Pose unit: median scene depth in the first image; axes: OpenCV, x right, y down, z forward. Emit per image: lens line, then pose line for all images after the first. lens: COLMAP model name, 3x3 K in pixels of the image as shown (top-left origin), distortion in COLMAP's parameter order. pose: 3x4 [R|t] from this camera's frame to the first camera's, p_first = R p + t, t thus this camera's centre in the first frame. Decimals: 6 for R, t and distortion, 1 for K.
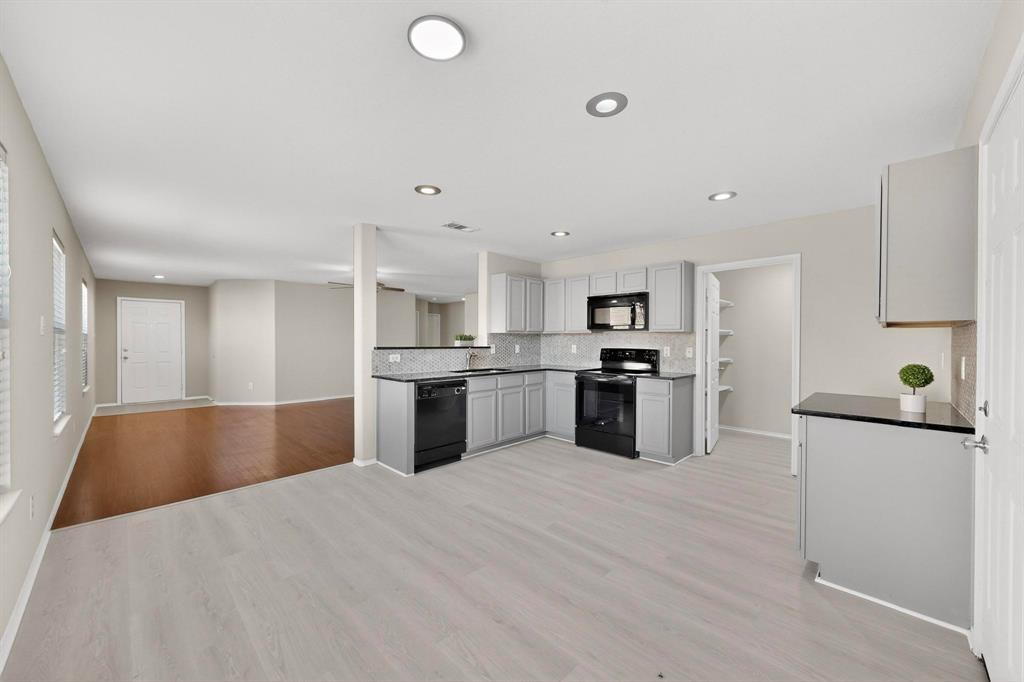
lens RADIAL K [[383.4, 0, 513.5], [0, 383.4, 339.2], [0, 0, 1]] dist [0.000658, 0.000012]
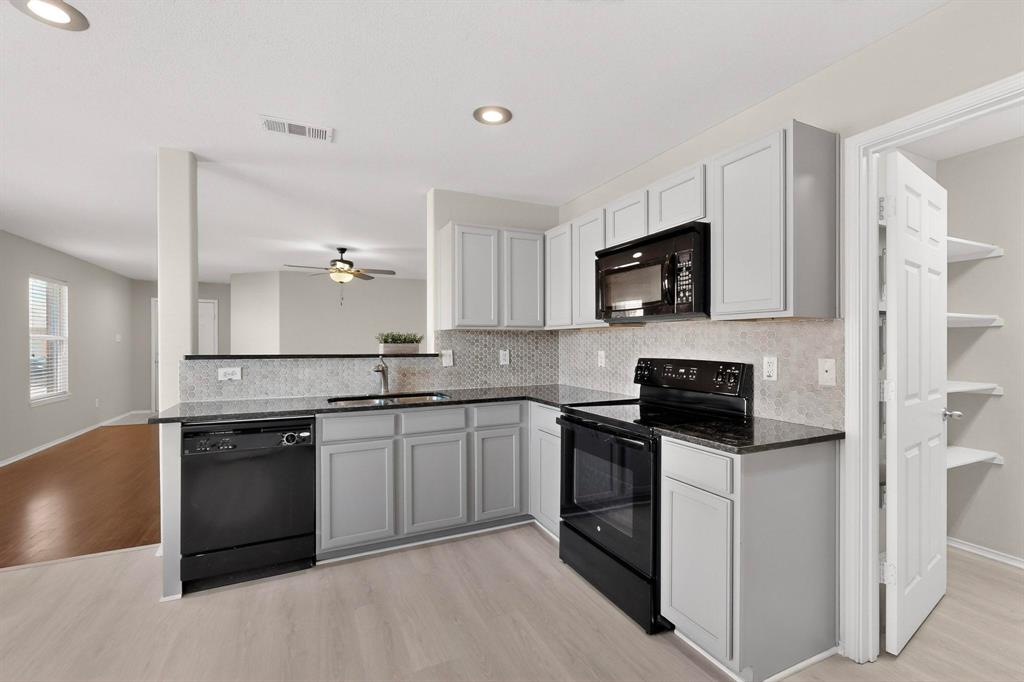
lens RADIAL K [[446.7, 0, 514.8], [0, 446.7, 340.3], [0, 0, 1]] dist [0.000373, 0.000077]
pose [[0.937517, -0.007199, -0.347866, 0.311561], [0.006117, 0.999972, -0.004209, 0.003008], [0.347886, 0.001818, 0.937535, 0.463093]]
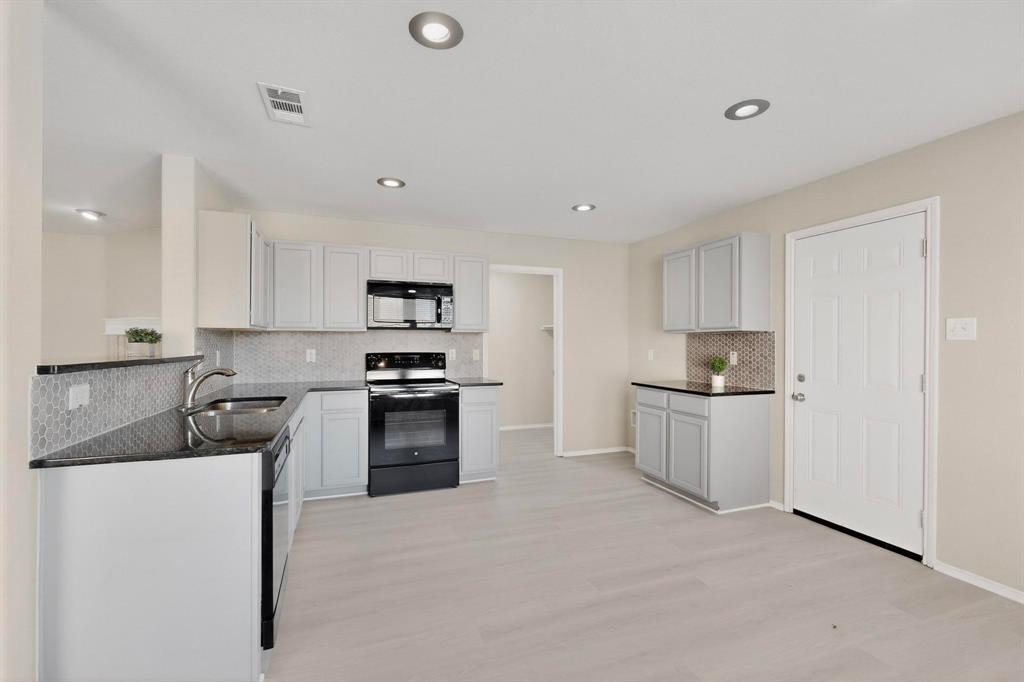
lens RADIAL K [[445.5, 0, 512.0], [0, 445.5, 341.0], [0, 0, 1]] dist [0.002145, 0.000091]
pose [[0.432203, -0.000786, 0.901776, -0.450429], [-0.000194, 1.000000, 0.000965, 0.000346], [-0.901776, -0.000592, 0.432202, 0.441608]]
